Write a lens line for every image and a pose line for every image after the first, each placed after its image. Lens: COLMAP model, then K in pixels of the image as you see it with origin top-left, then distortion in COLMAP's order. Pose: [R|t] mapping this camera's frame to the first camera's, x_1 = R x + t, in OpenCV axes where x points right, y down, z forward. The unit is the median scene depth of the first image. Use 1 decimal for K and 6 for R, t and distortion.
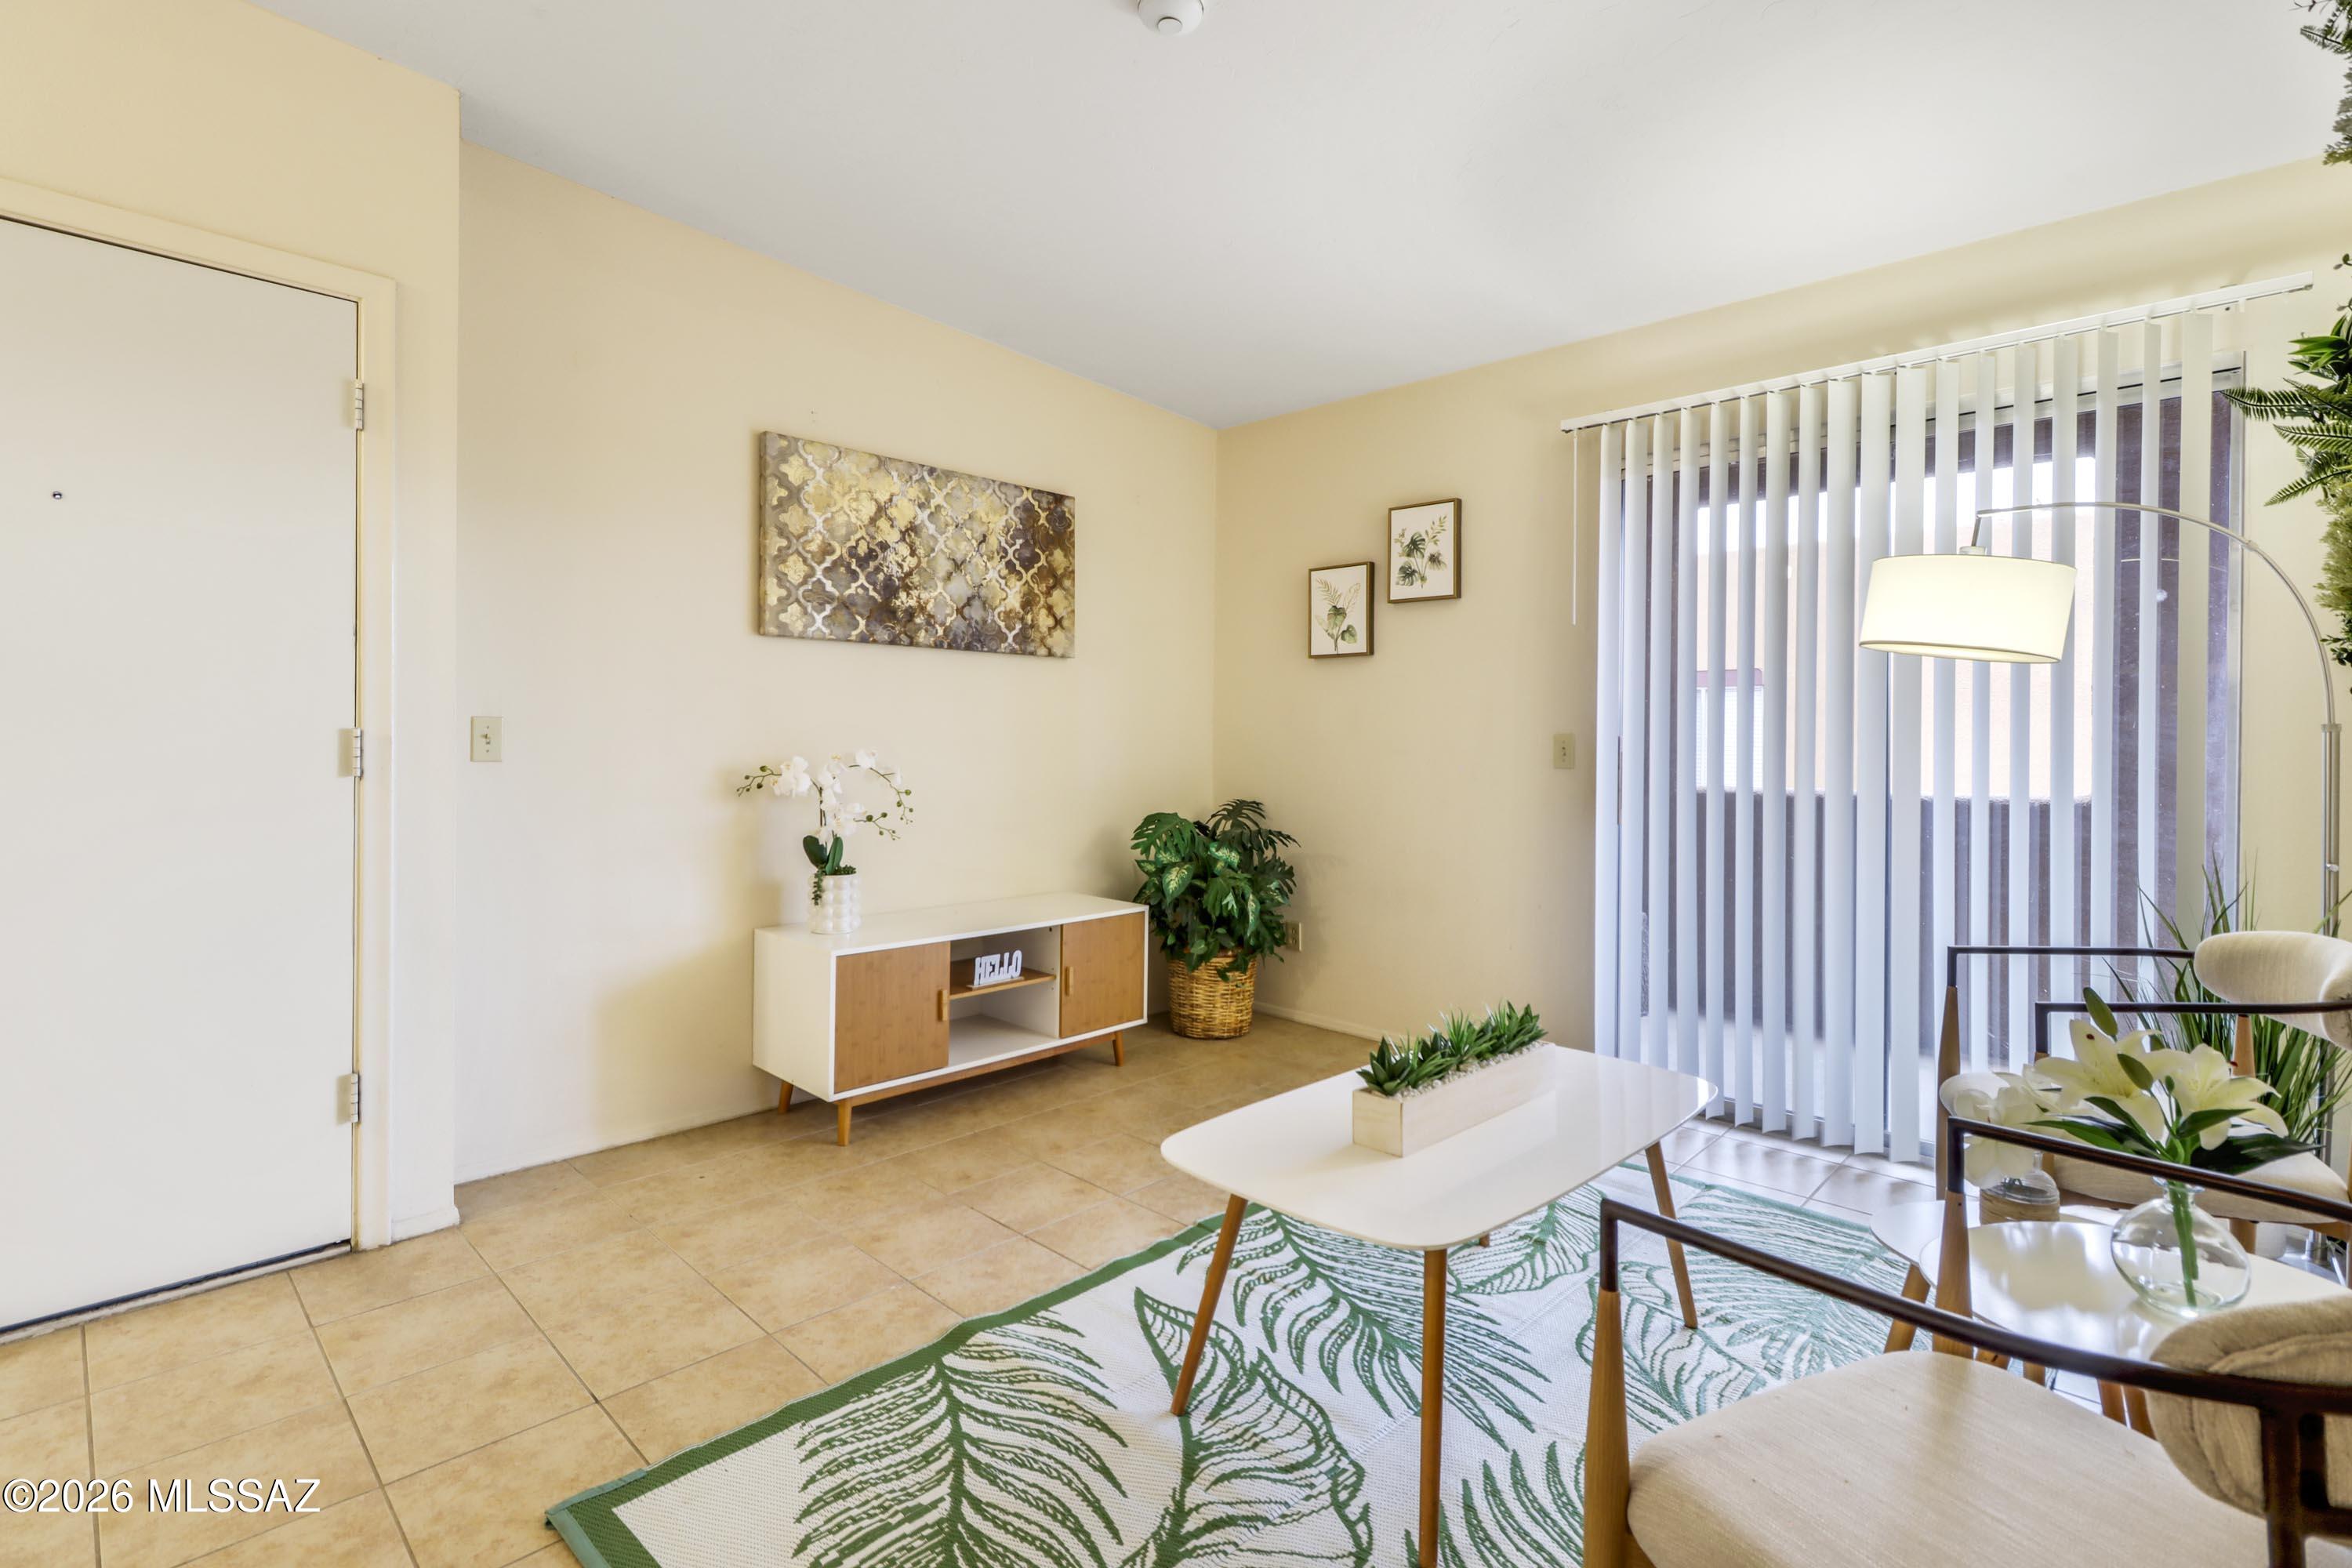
lens RADIAL K [[1091.5, 0, 1166.8], [0, 1091.5, 741.1], [0, 0, 1]] dist [-0.002366, -0.000280]
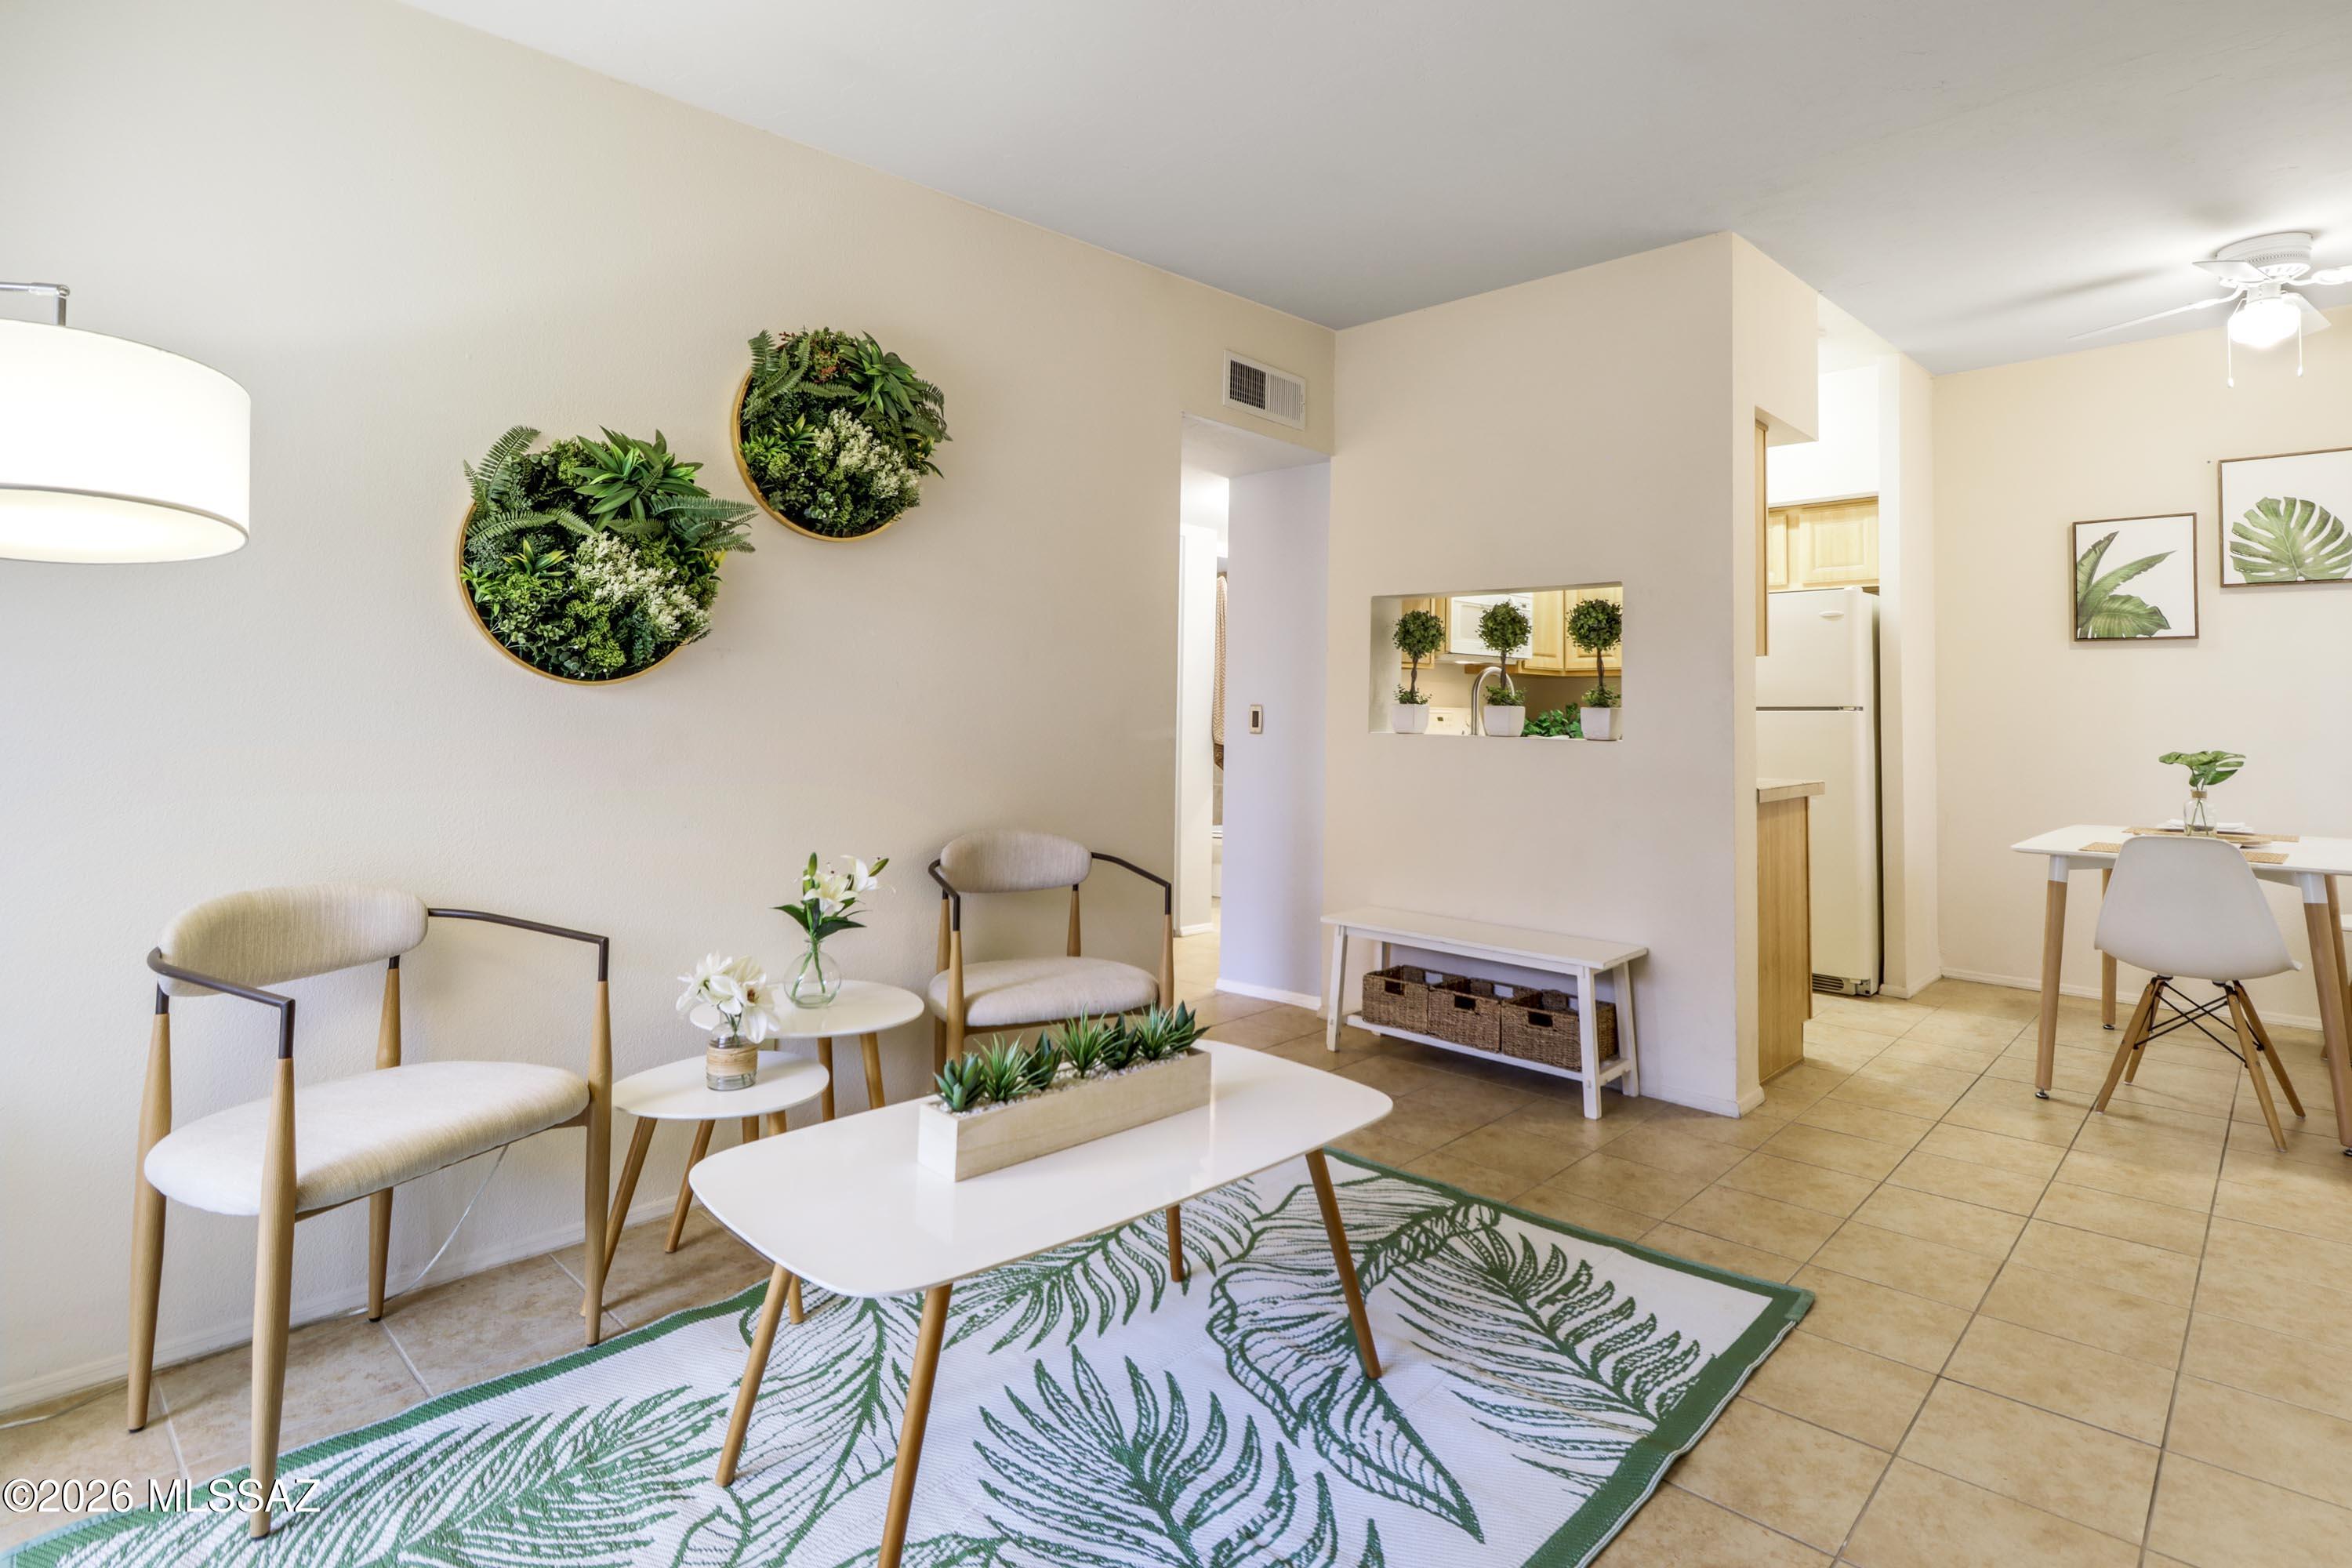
lens RADIAL K [[1181.3, 0, 1188.0], [0, 1181.3, 654.3], [0, 0, 1]] dist [-0.000468, -0.000111]
pose [[-0.999739, -0.021473, -0.007814, 0.115989], [-0.021036, 0.998413, -0.052245, 0.000731], [0.008923, -0.052067, -0.998604, 1.193159]]
